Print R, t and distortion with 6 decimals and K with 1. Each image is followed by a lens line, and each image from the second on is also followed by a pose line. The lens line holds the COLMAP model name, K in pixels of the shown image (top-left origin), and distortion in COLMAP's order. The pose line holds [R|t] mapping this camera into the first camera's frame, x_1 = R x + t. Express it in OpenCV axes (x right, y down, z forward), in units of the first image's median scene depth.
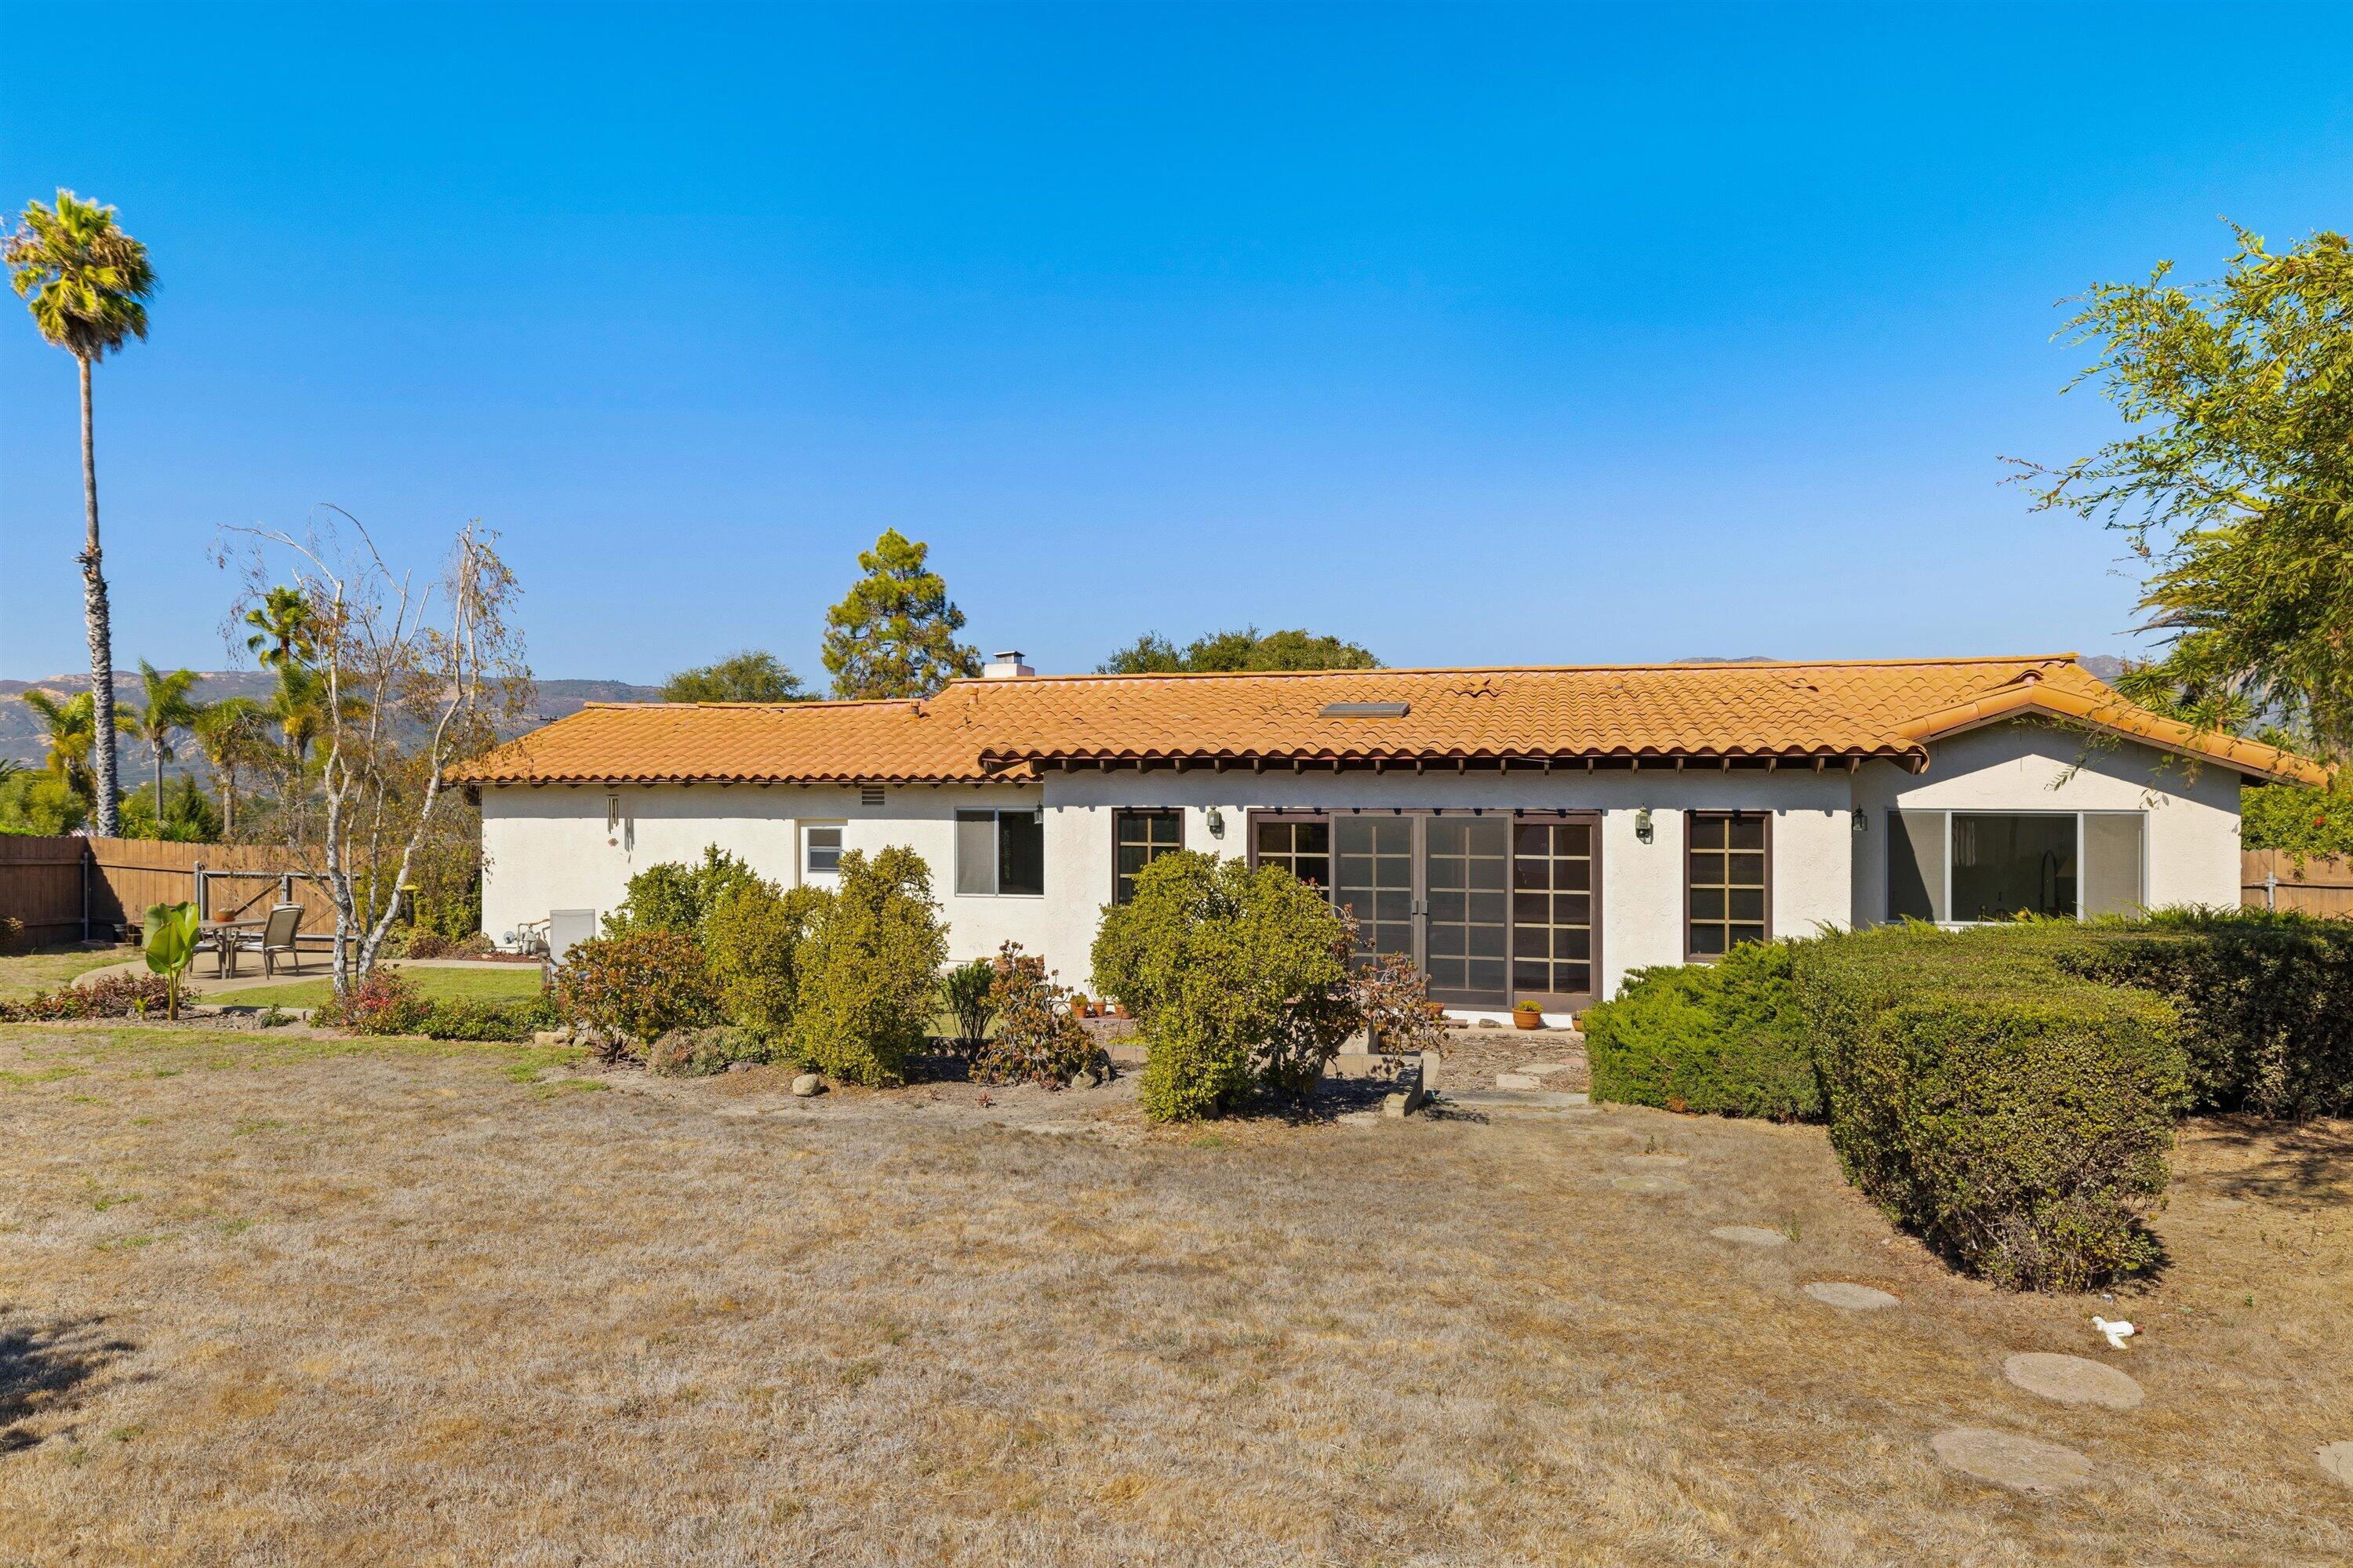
lens RADIAL K [[1360.4, 0, 1170.1], [0, 1360.4, 817.6], [0, 0, 1]] dist [-0.001106, 0.000577]
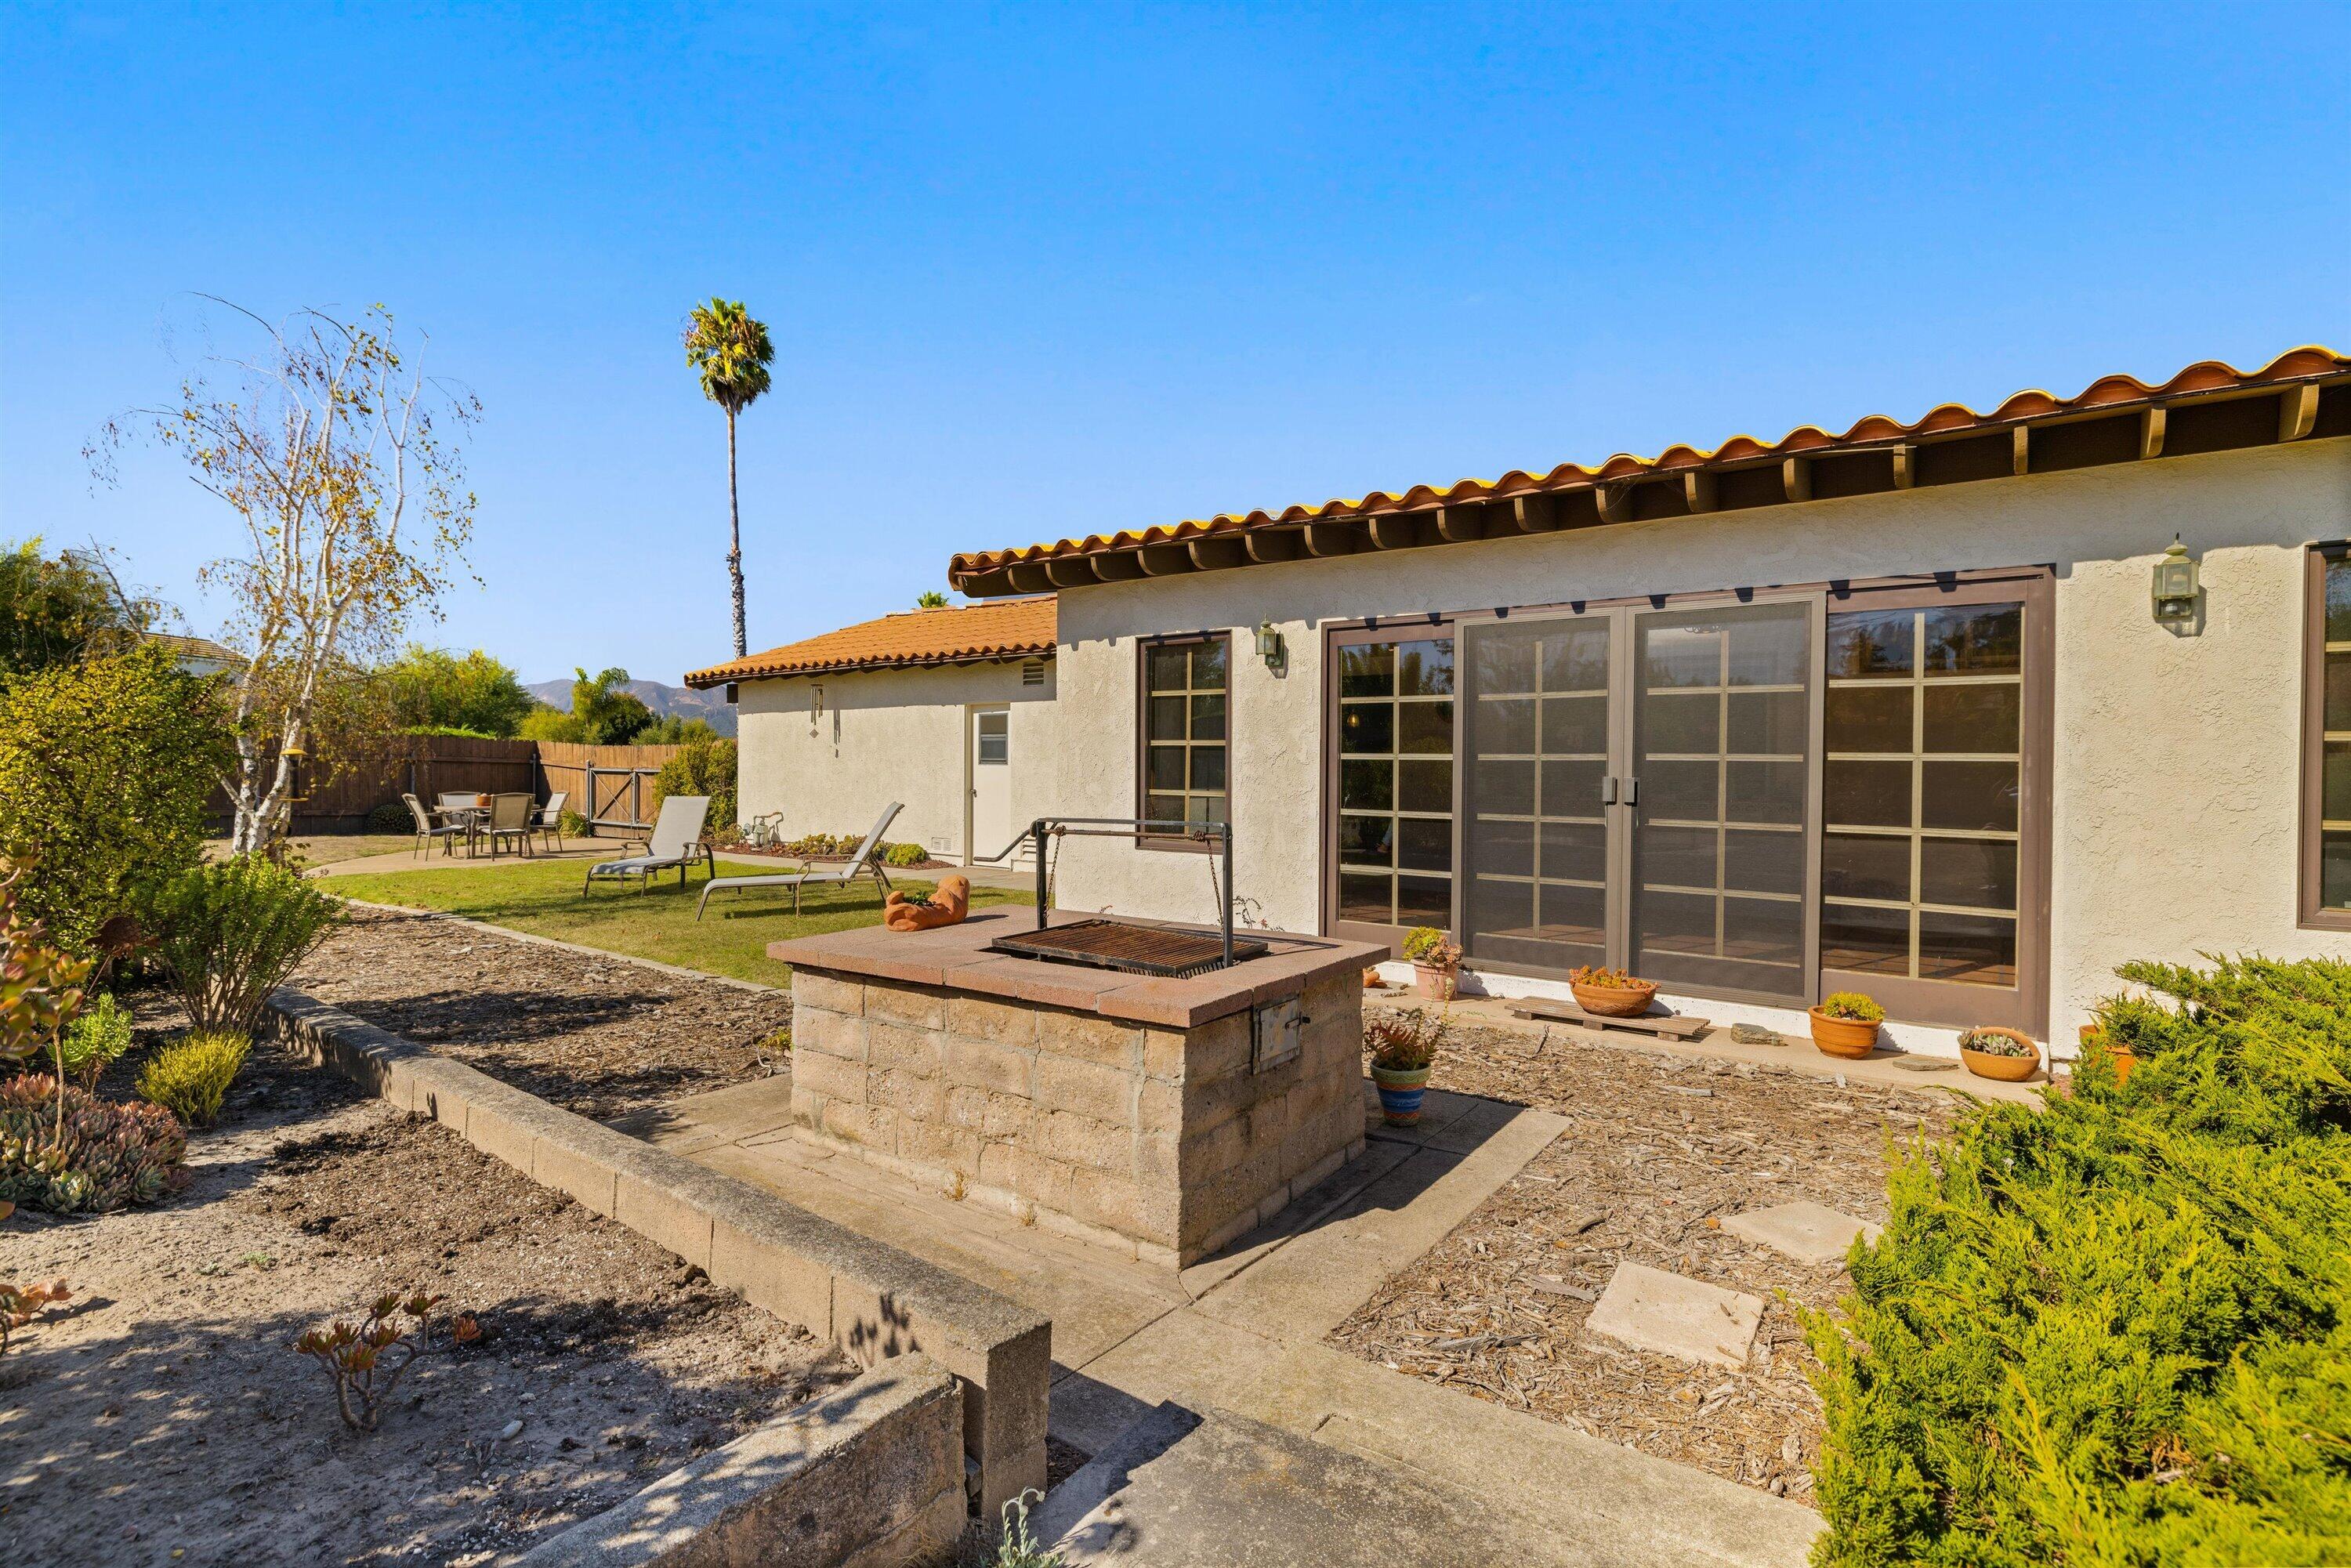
lens RADIAL K [[1102.1, 0, 1175.5], [0, 1102.1, 784.0], [0, 0, 1]] dist [-0.007572, -0.000412]
pose [[0.927097, 0.008159, -0.374733, 0.176963], [0.000902, 0.999712, 0.023997, 0.051273], [0.374821, -0.022586, 0.926822, 0.533042]]
